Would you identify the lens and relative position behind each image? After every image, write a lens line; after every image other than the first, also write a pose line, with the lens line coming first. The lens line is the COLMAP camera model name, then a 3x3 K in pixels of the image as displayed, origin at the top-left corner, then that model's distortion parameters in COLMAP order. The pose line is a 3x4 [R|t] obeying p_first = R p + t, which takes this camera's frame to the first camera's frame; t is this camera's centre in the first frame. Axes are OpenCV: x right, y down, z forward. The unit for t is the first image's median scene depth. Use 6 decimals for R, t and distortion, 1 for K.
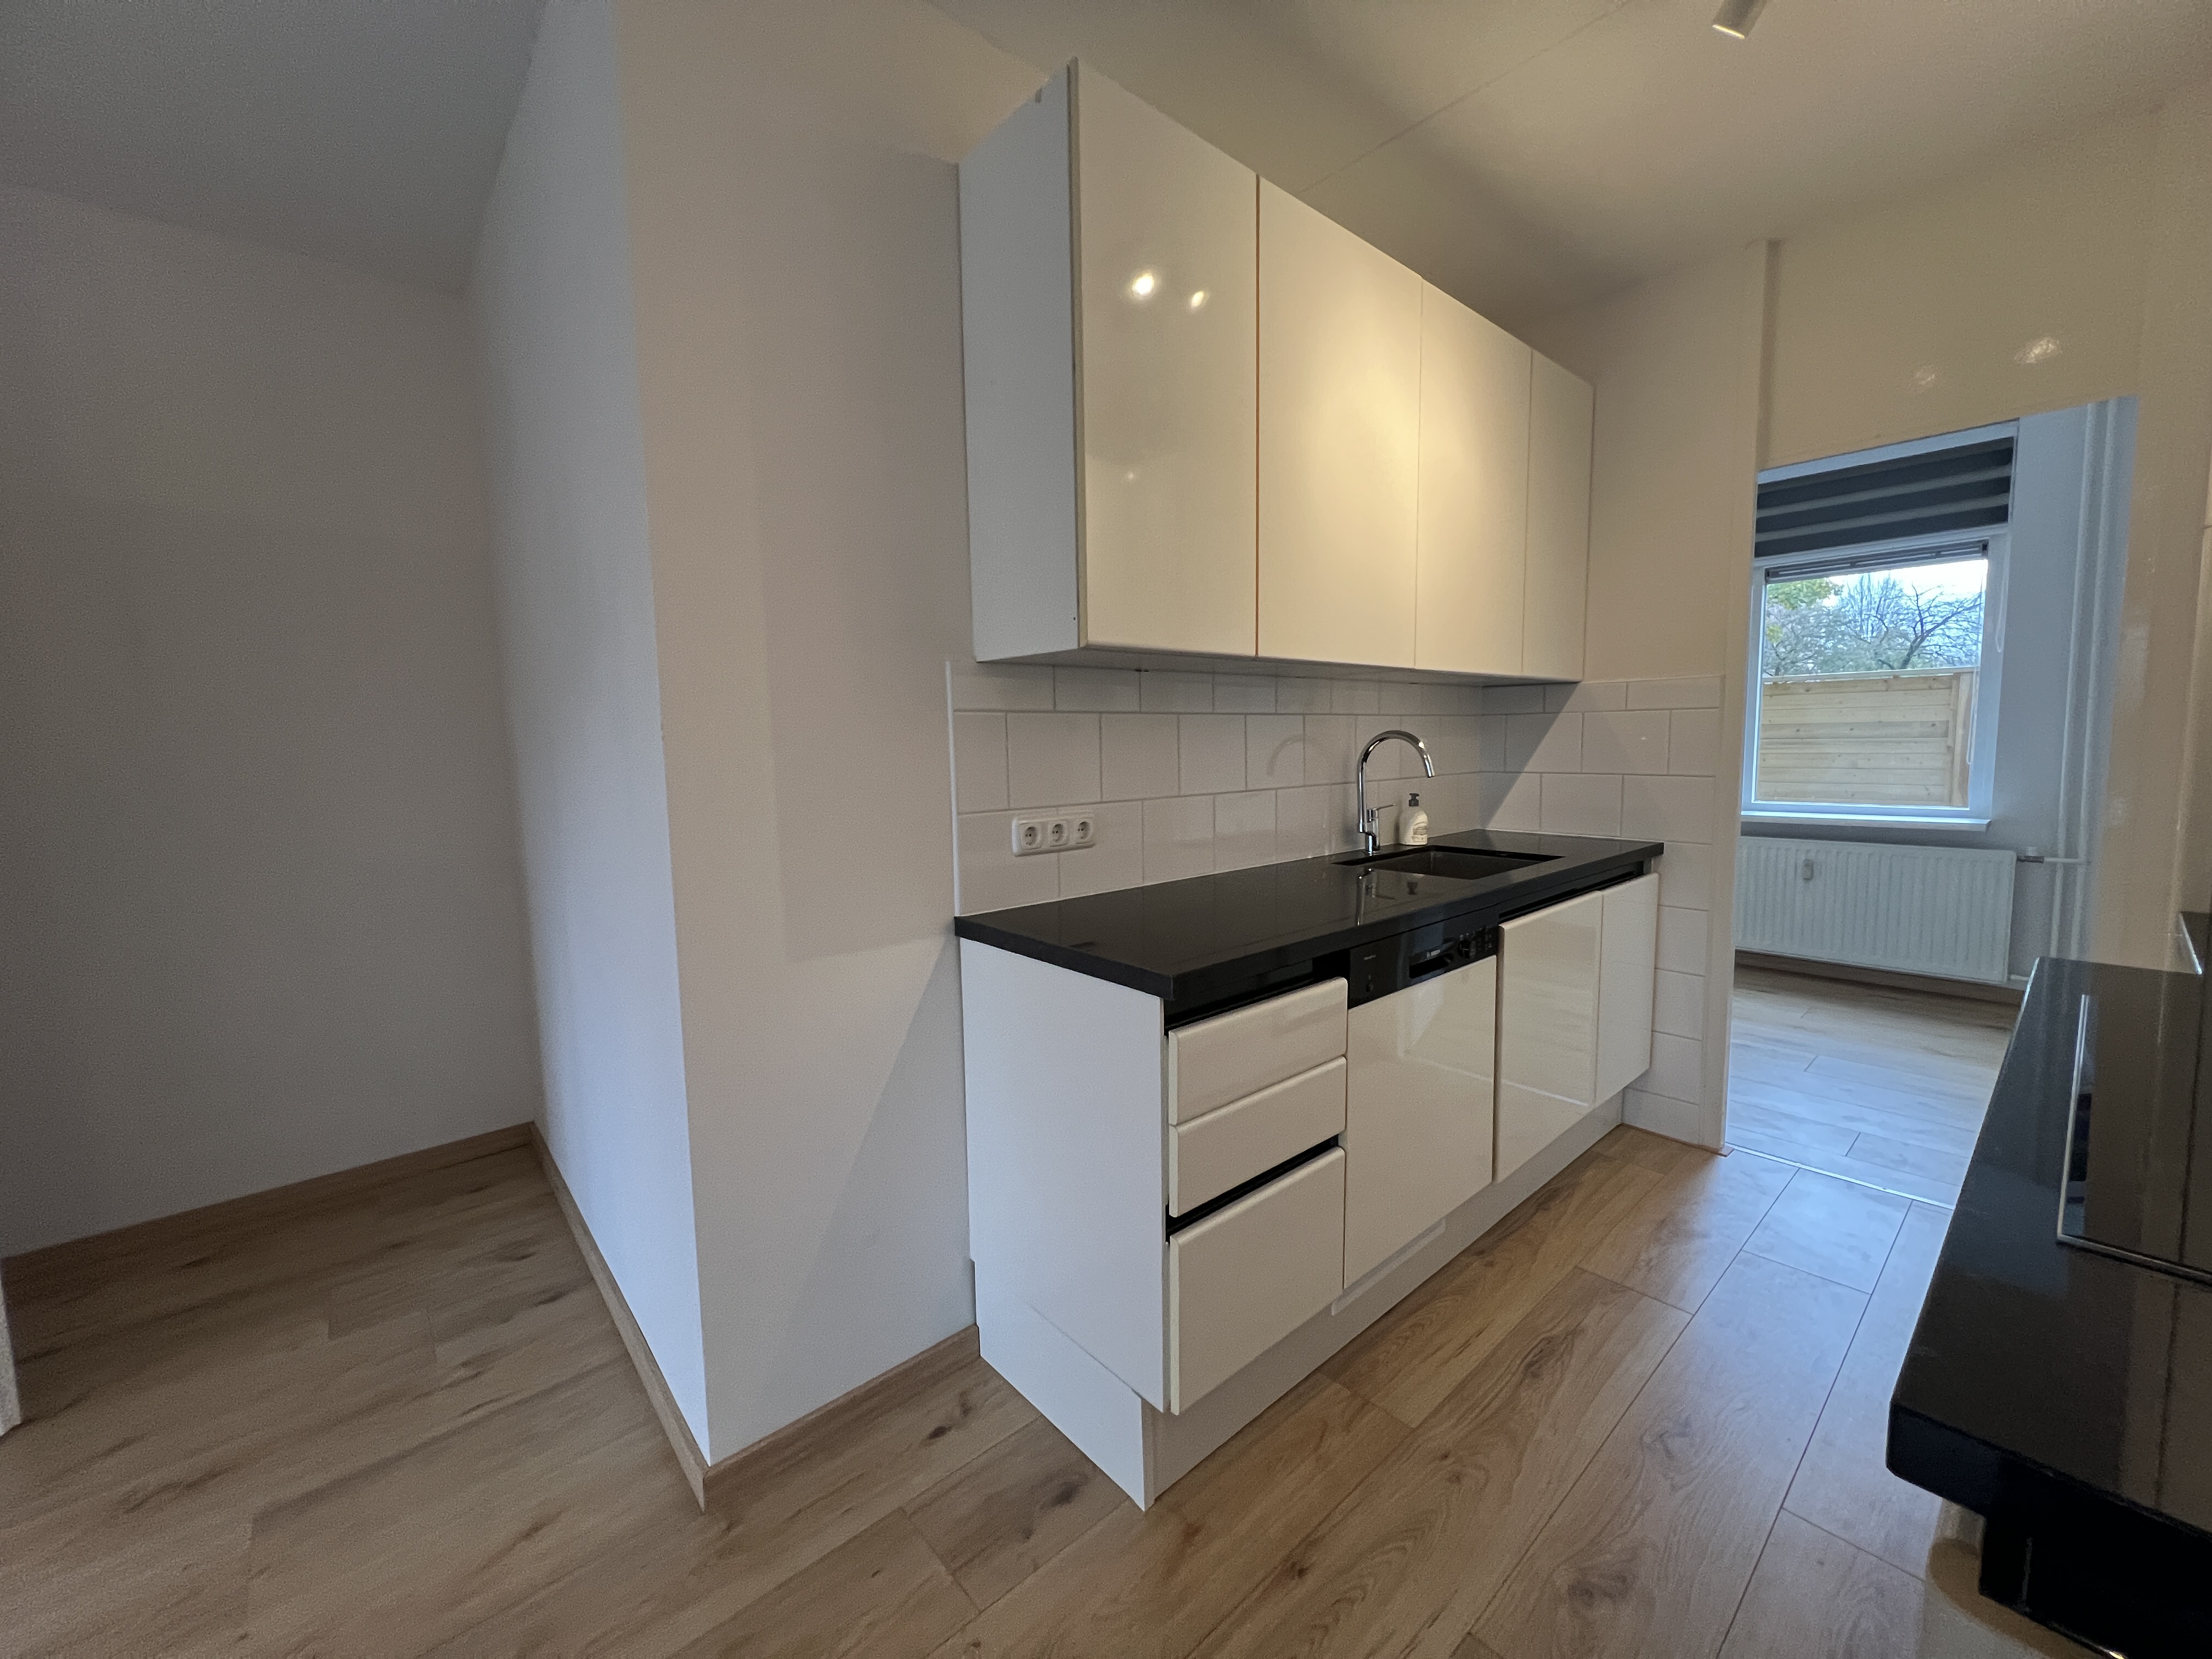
lens RADIAL K [[879.6, 0, 1104.0], [0, 879.6, 822.6], [0, 0, 1]] dist [-0.006776, 0.001114]
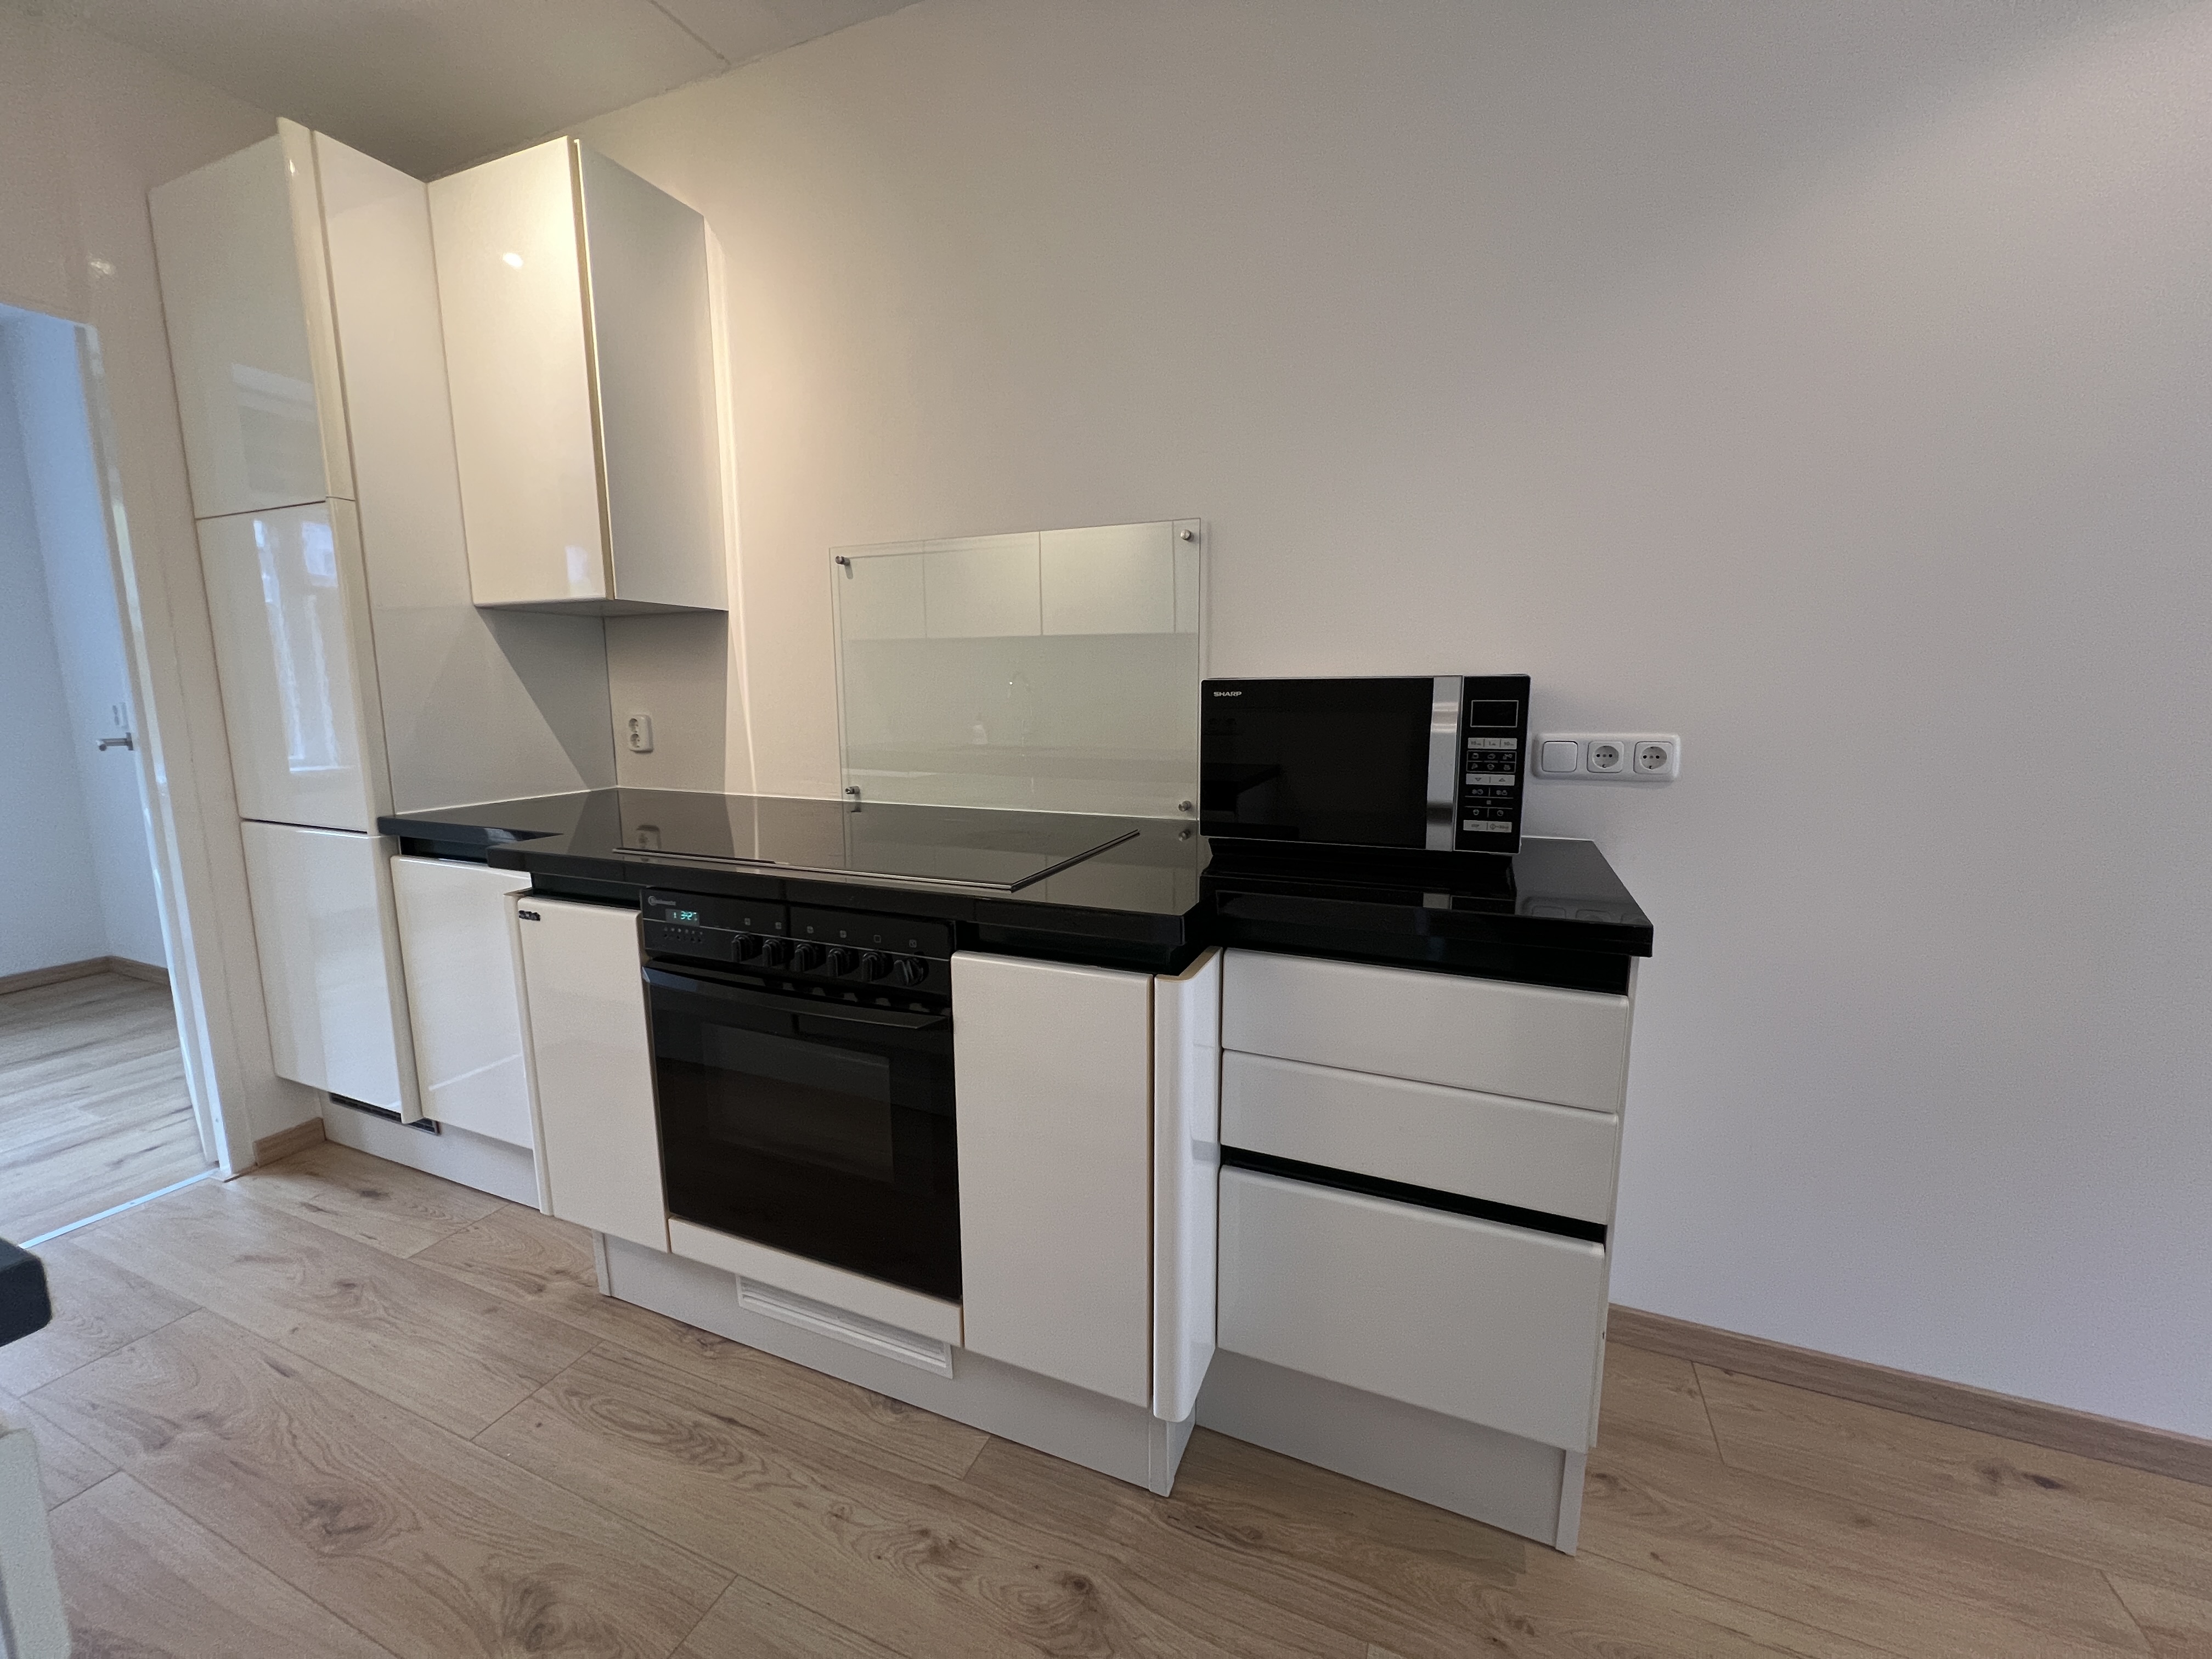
lens RADIAL K [[884.5, 0, 1105.0], [0, 884.5, 826.4], [0, 0, 1]] dist [-0.004456, -0.000118]
pose [[-0.439647, -0.118017, 0.890383, -0.131114], [0.094067, 0.979828, 0.176321, -0.003308], [-0.893231, 0.161274, -0.419677, 0.248060]]
